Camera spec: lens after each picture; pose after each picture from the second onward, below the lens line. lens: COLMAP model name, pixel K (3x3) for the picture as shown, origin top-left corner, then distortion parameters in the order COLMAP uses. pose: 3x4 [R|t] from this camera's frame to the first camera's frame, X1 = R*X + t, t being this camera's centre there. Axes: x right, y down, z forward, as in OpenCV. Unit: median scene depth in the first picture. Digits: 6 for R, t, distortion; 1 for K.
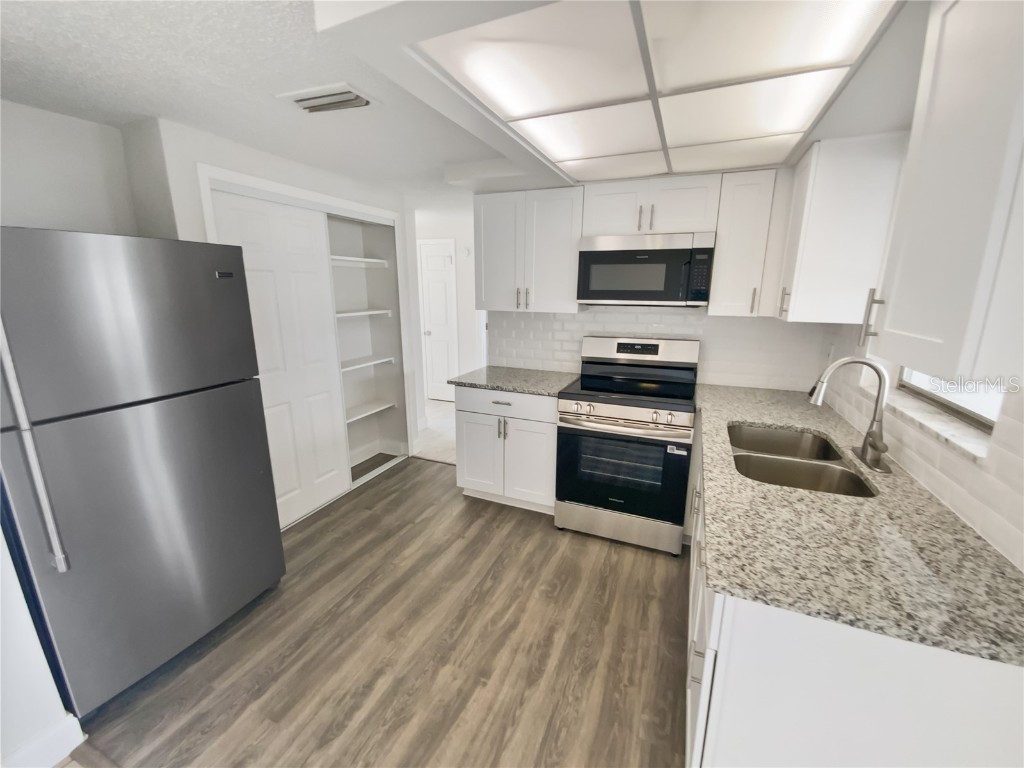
lens RADIAL K [[423.4, 0, 515.1], [0, 423.4, 391.4], [0, 0, 1]] dist [-0.002330, -0.000118]
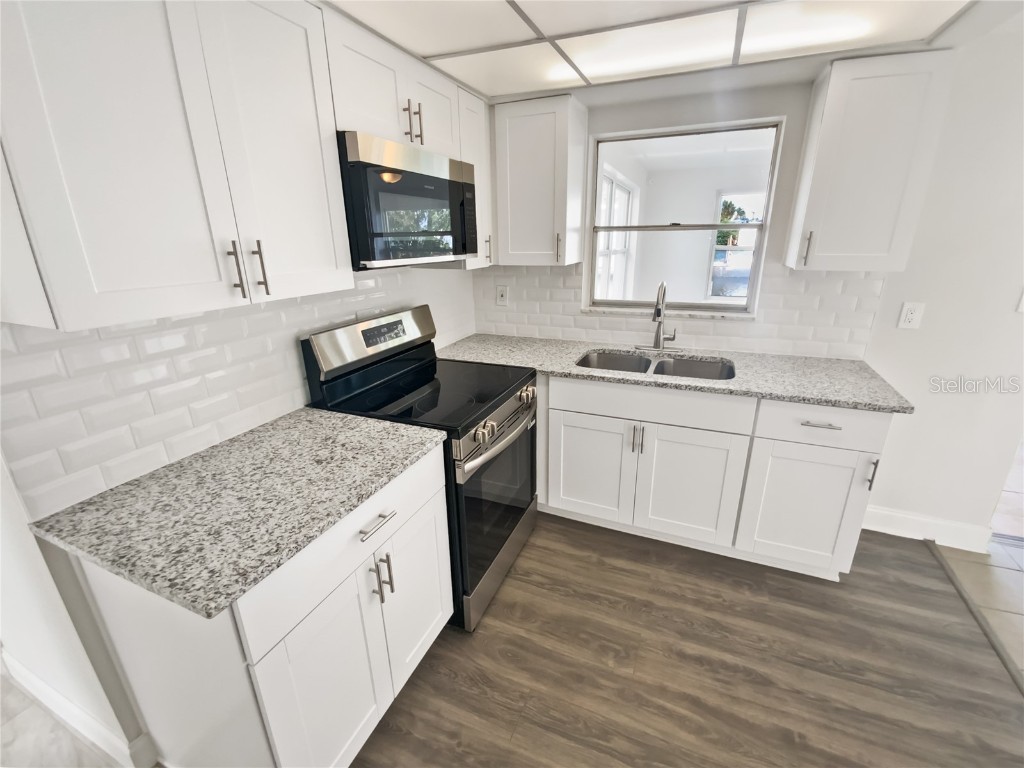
lens RADIAL K [[443.7, 0, 511.4], [0, 443.7, 387.0], [0, 0, 1]] dist [-0.001218, -0.000298]
pose [[-0.003636, -0.326239, 0.945280, -0.557935], [0.246937, 0.915719, 0.316987, -0.277368], [-0.969025, 0.234577, 0.077231, 1.124303]]
